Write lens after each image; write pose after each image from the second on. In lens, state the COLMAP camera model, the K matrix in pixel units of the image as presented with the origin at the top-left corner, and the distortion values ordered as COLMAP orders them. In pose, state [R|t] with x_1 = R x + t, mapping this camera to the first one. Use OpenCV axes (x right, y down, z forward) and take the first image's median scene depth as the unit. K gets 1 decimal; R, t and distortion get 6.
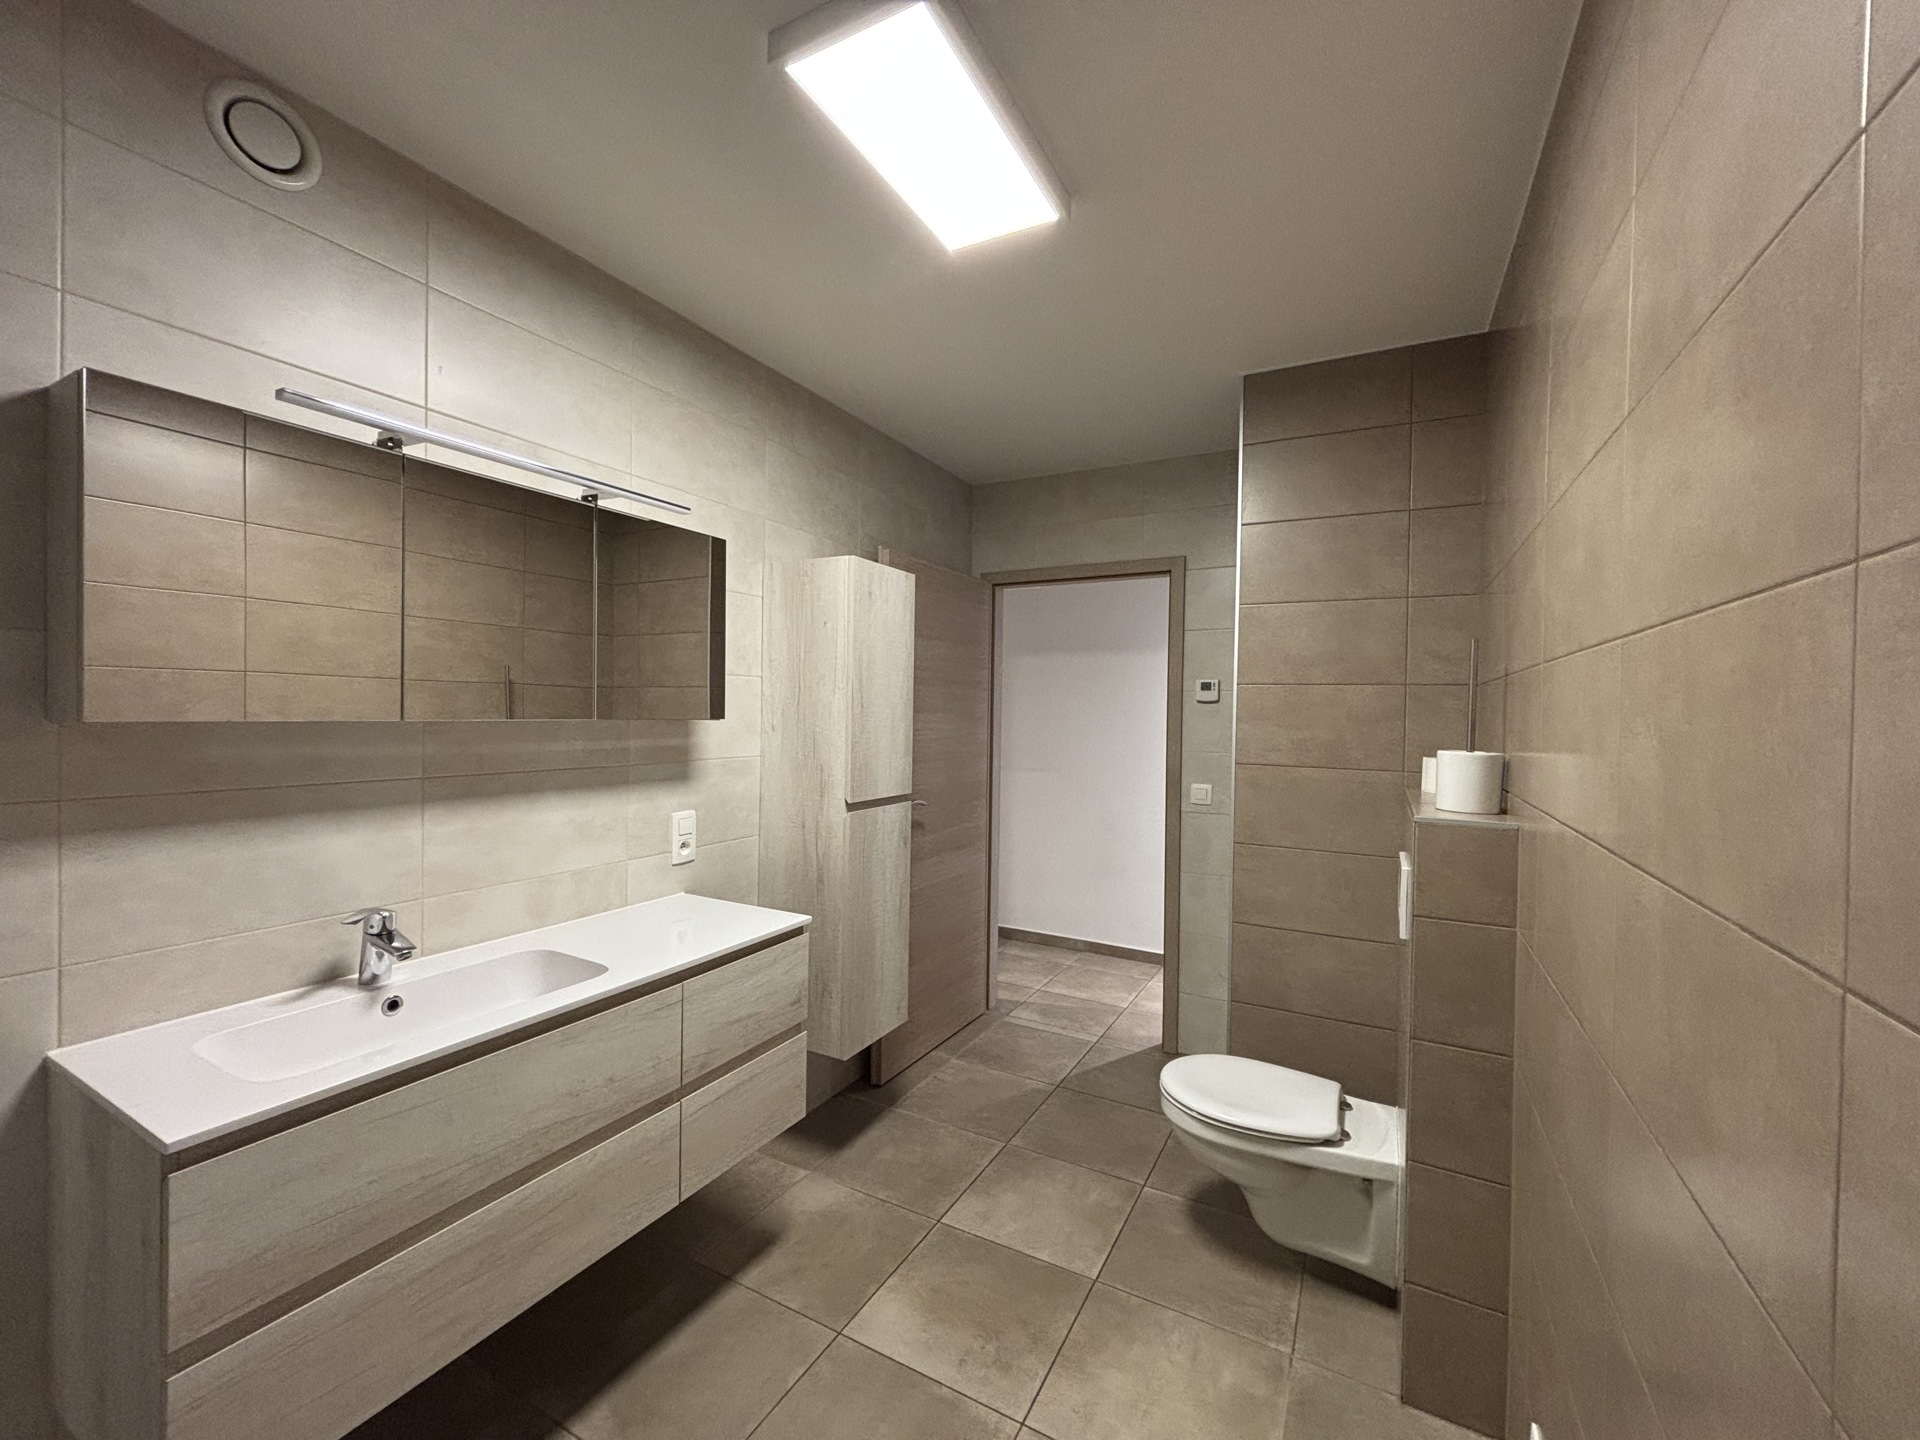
lens RADIAL K [[778.0, 0, 955.6], [0, 778.0, 720.8], [0, 0, 1]] dist [0.002142, -0.000300]
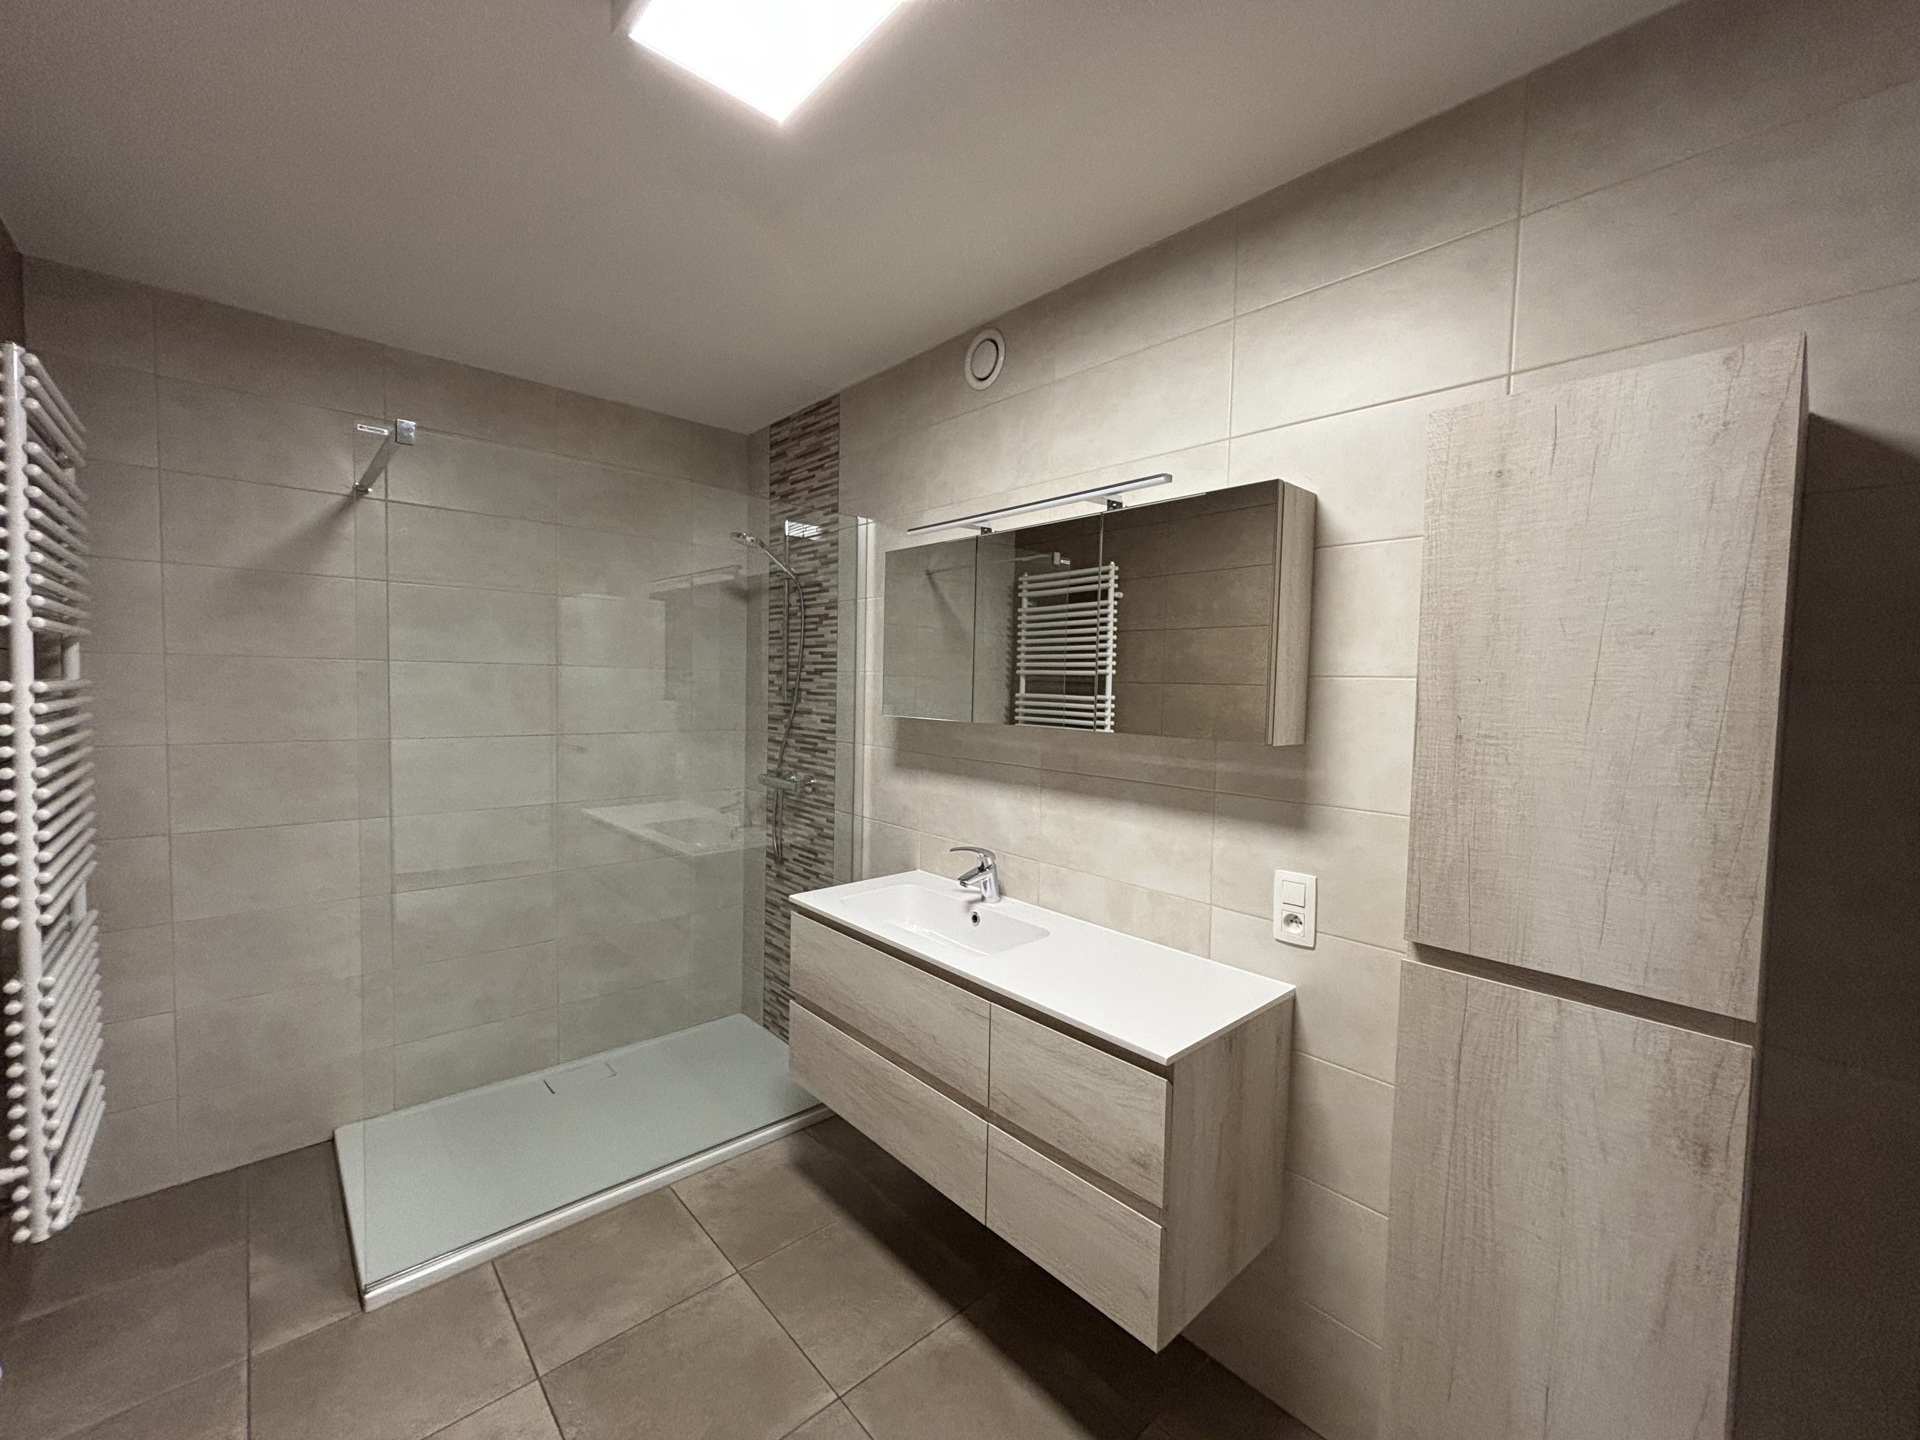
lens RADIAL K [[778.0, 0, 955.6], [0, 778.0, 720.8], [0, 0, 1]] dist [0.002142, -0.000300]
pose [[-0.332053, 0.022883, -0.942983, 0.473413], [-0.042197, 0.998345, 0.039085, -0.041236], [0.942316, 0.052769, -0.330538, 1.050457]]
